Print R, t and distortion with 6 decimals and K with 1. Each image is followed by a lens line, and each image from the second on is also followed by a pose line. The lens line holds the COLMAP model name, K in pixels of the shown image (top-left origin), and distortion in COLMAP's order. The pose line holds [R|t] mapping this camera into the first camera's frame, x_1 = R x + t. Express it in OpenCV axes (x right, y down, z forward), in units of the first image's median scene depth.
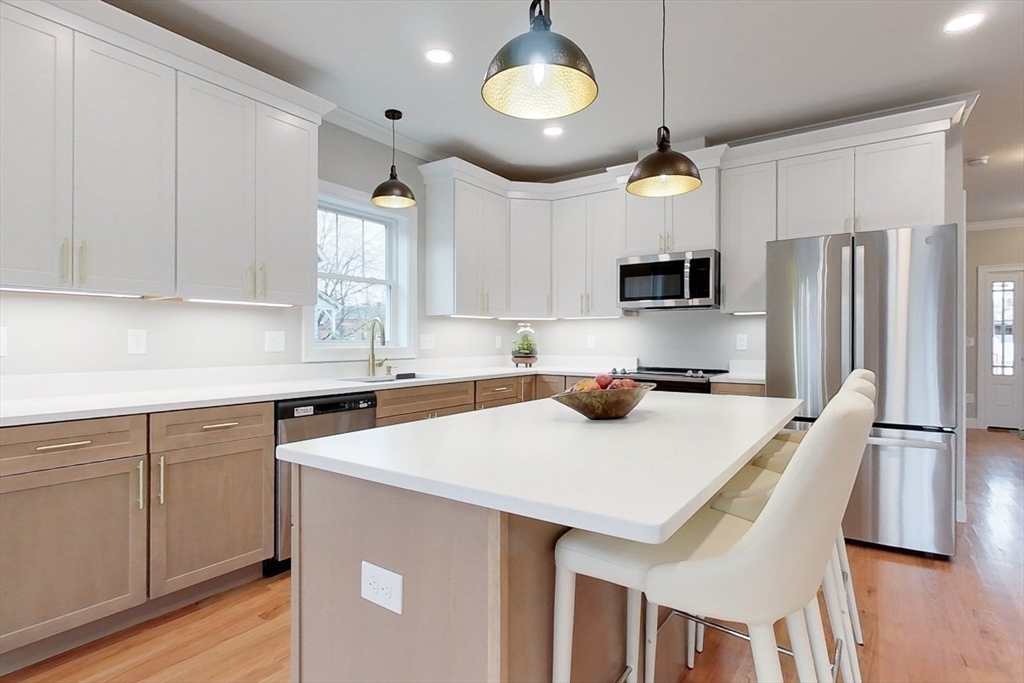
lens RADIAL K [[521.9, 0, 512.0], [0, 521.9, 341.5], [0, 0, 1]] dist [0.001009, -0.000307]
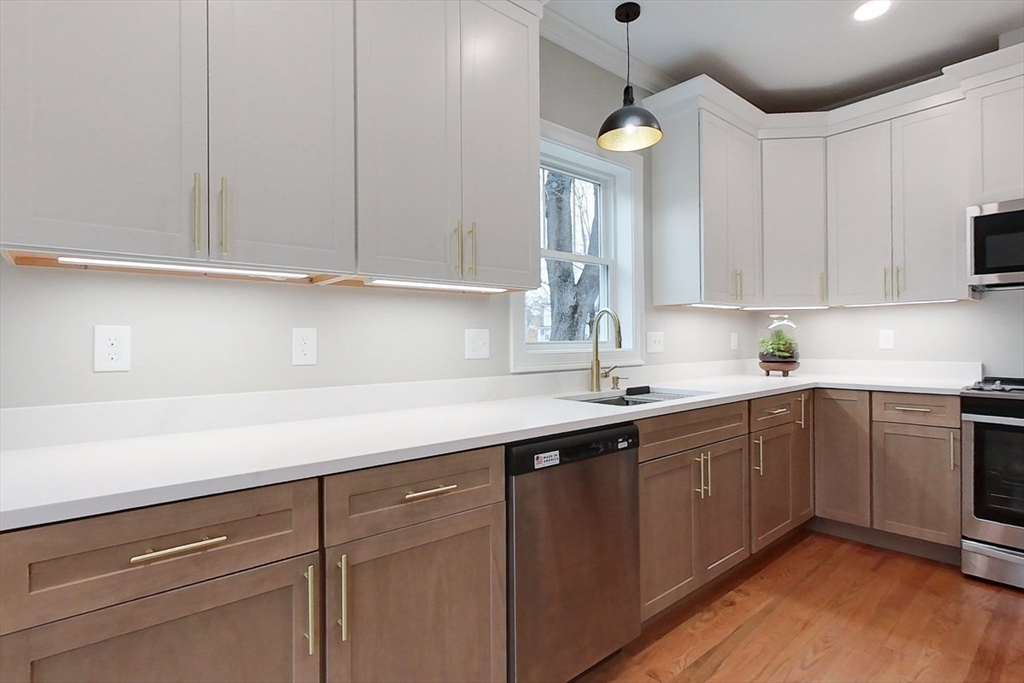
lens RADIAL K [[516.8, 0, 512.0], [0, 516.8, 341.5], [0, 0, 1]] dist [-0.001759, 0.000018]
pose [[0.968519, -0.010418, -0.248723, -0.207089], [0.010559, 0.999944, -0.000770, -0.001712], [0.248717, -0.001881, 0.968574, 0.297321]]
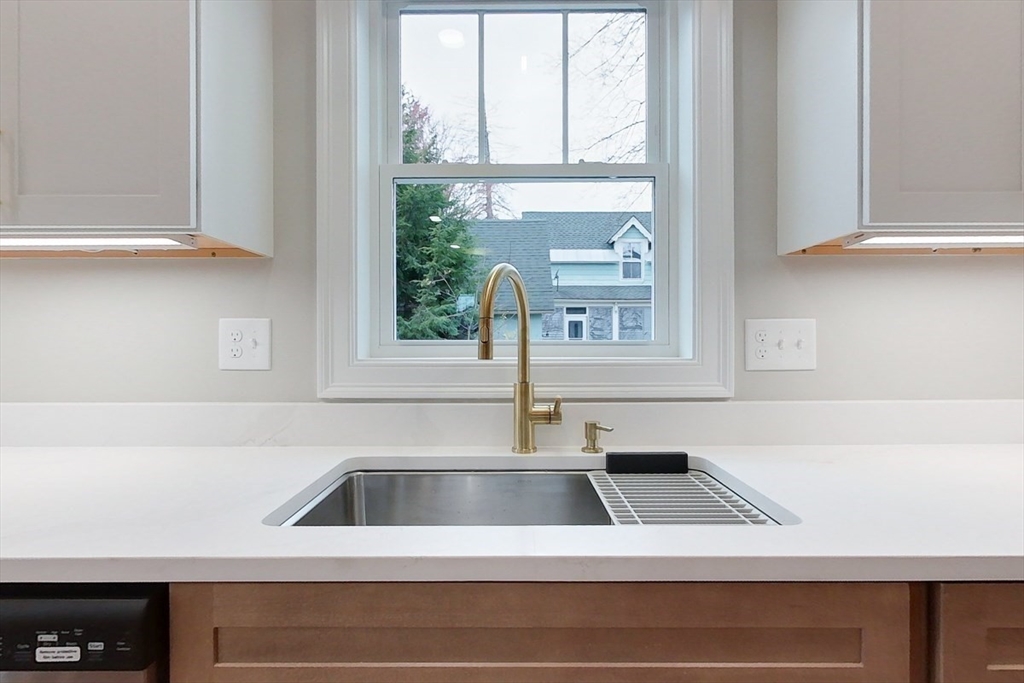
lens RADIAL K [[521.9, 0, 512.0], [0, 521.9, 341.5], [0, 0, 1]] dist [0.001009, -0.000307]
pose [[0.574585, -0.004799, -0.818431, -0.011470], [0.001989, 0.999988, -0.004467, 0.000820], [0.818442, 0.000939, 0.574588, 0.825206]]
